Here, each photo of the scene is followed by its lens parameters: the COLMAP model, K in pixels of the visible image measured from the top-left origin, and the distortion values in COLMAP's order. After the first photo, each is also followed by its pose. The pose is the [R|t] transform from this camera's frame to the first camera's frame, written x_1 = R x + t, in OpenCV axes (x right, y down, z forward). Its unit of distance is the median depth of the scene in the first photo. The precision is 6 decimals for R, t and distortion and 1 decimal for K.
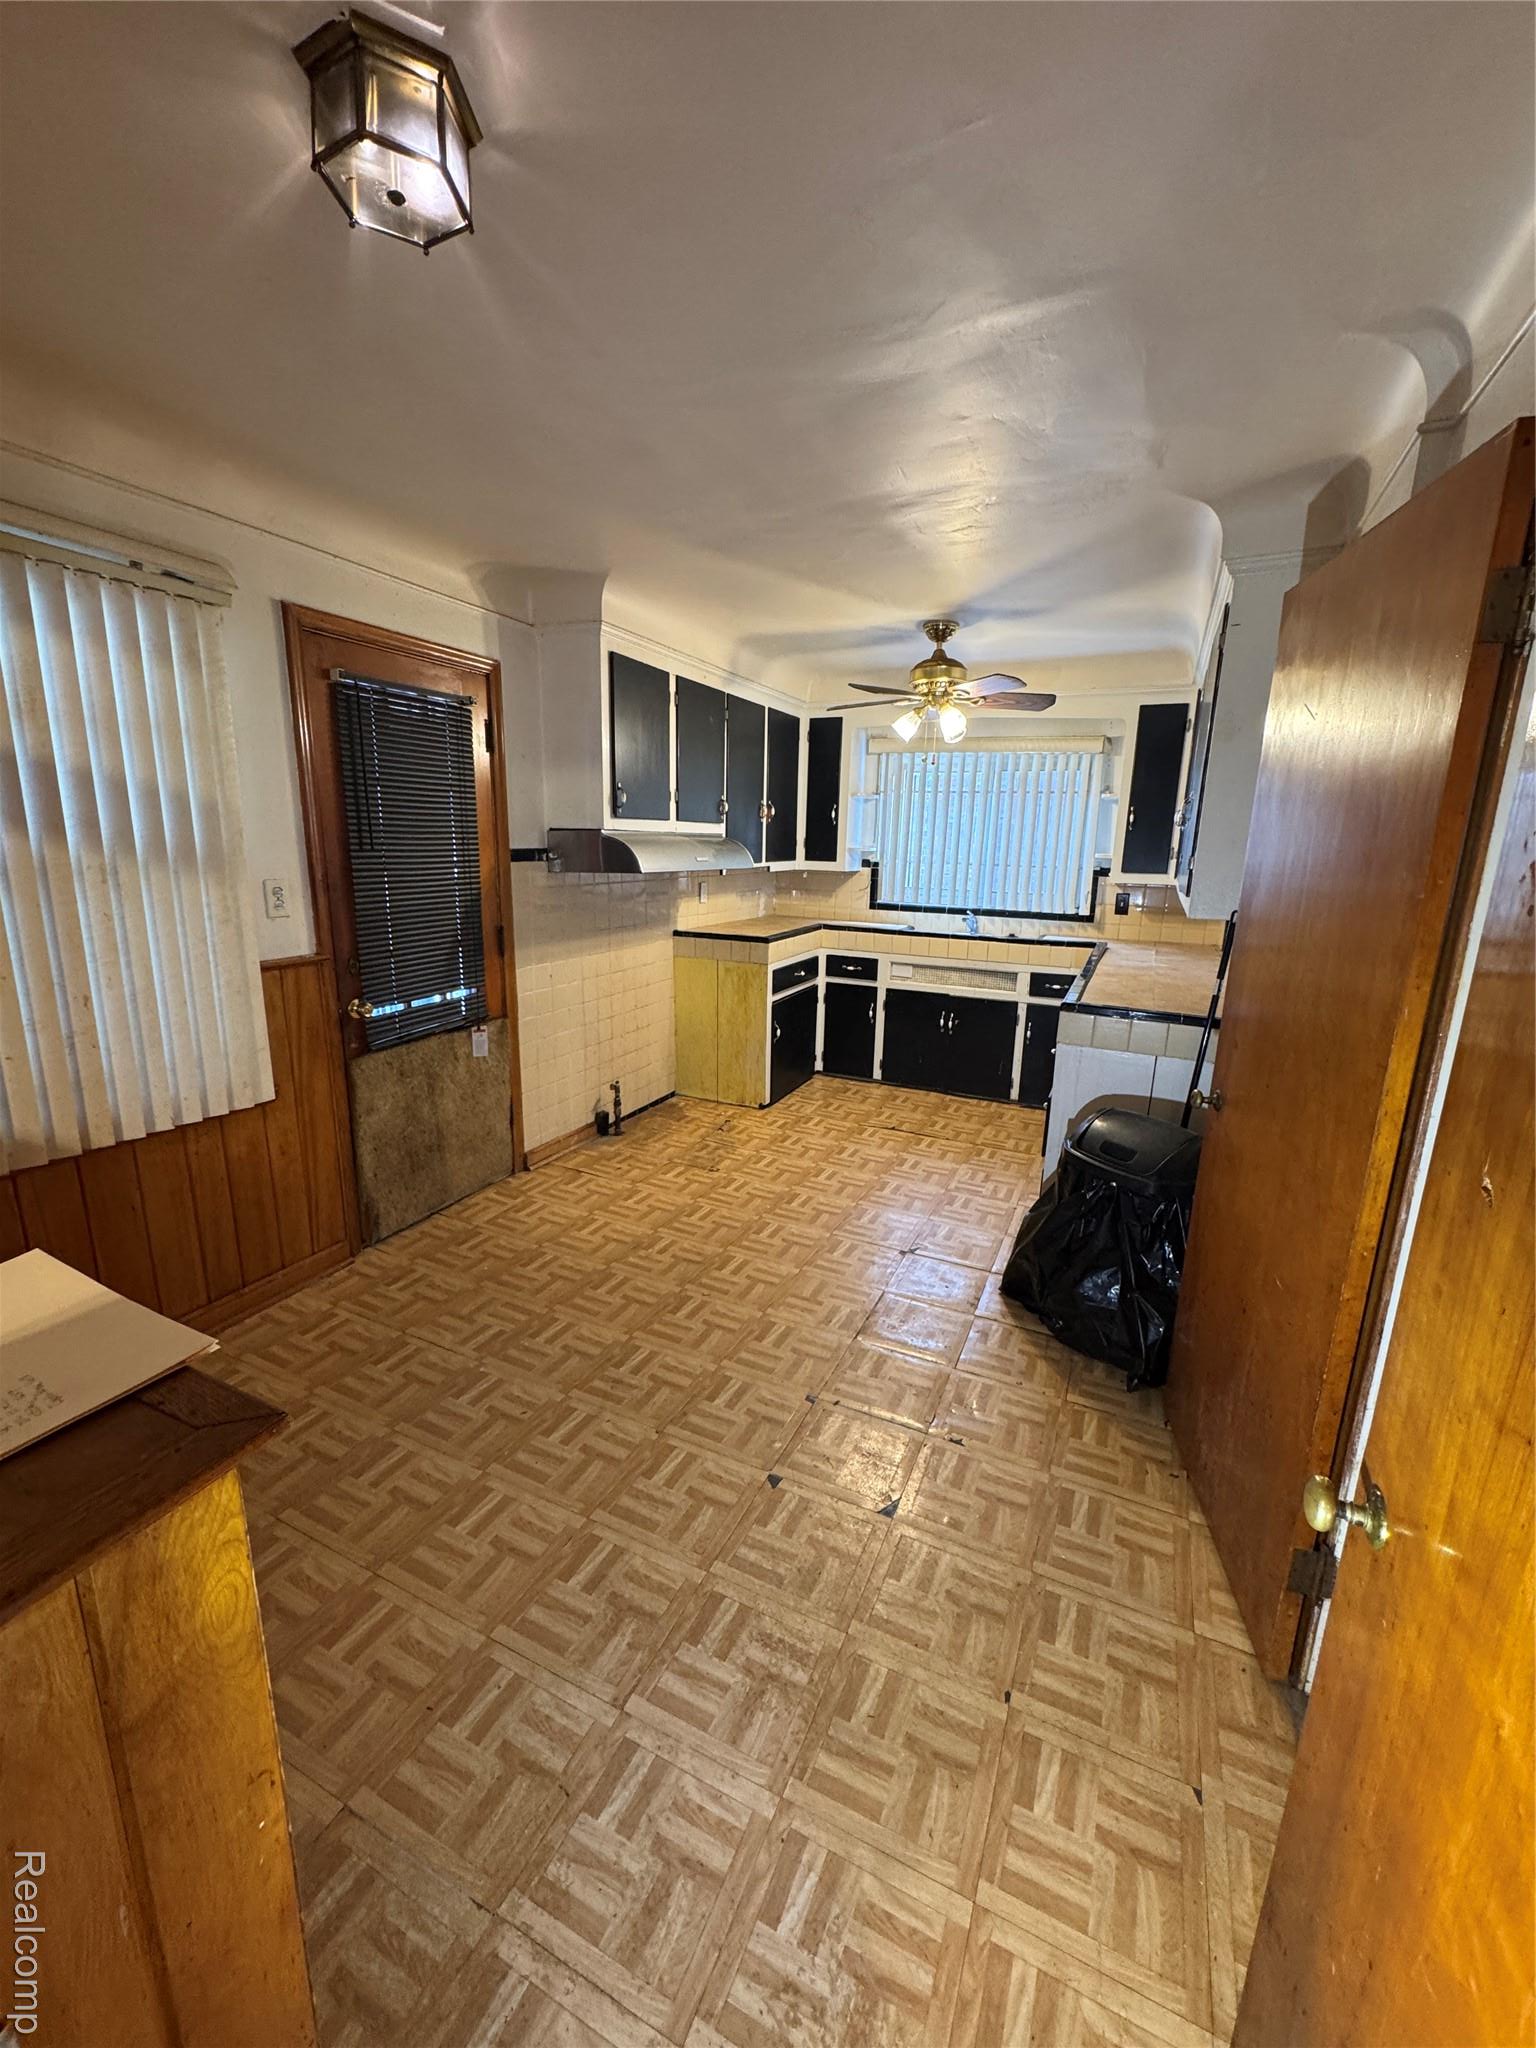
lens RADIAL K [[812.4, 0, 764.8], [0, 812.4, 1017.0], [0, 0, 1]] dist [-0.001097, -0.000286]
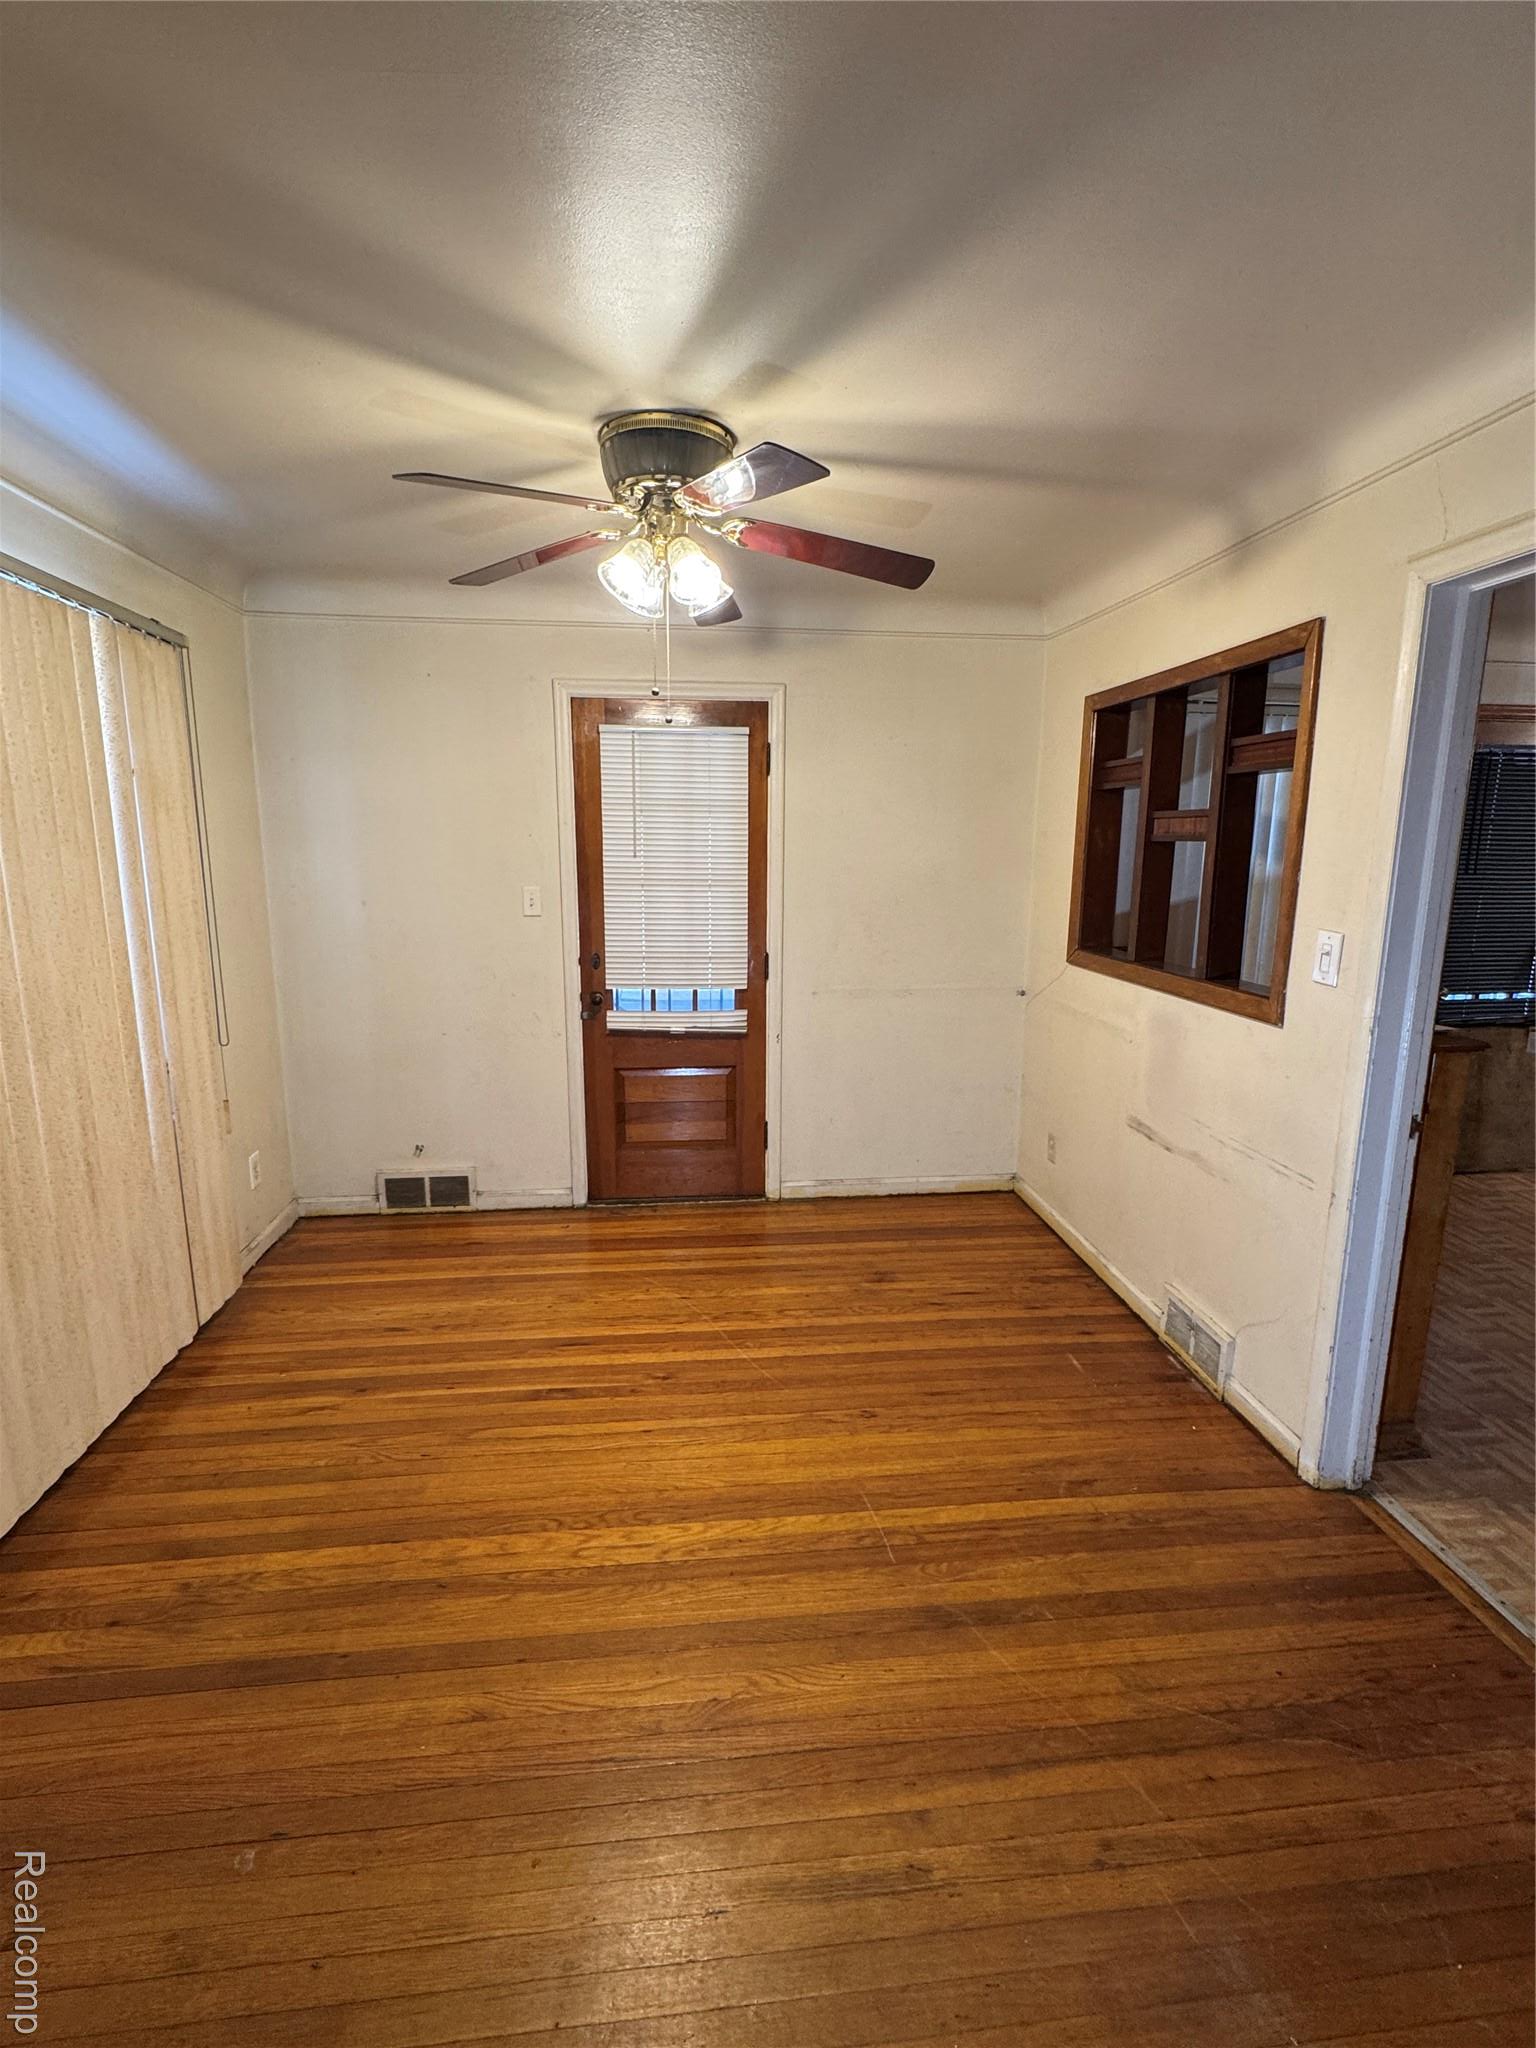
lens RADIAL K [[926.2, 0, 768.9], [0, 926.2, 1023.0], [0, 0, 1]] dist [-0.014553, -0.000129]
pose [[0.517602, 0.141270, -0.843878, 0.180048], [-0.182479, 0.981811, 0.052435, 0.140407], [0.835936, 0.126850, 0.533966, -0.611935]]
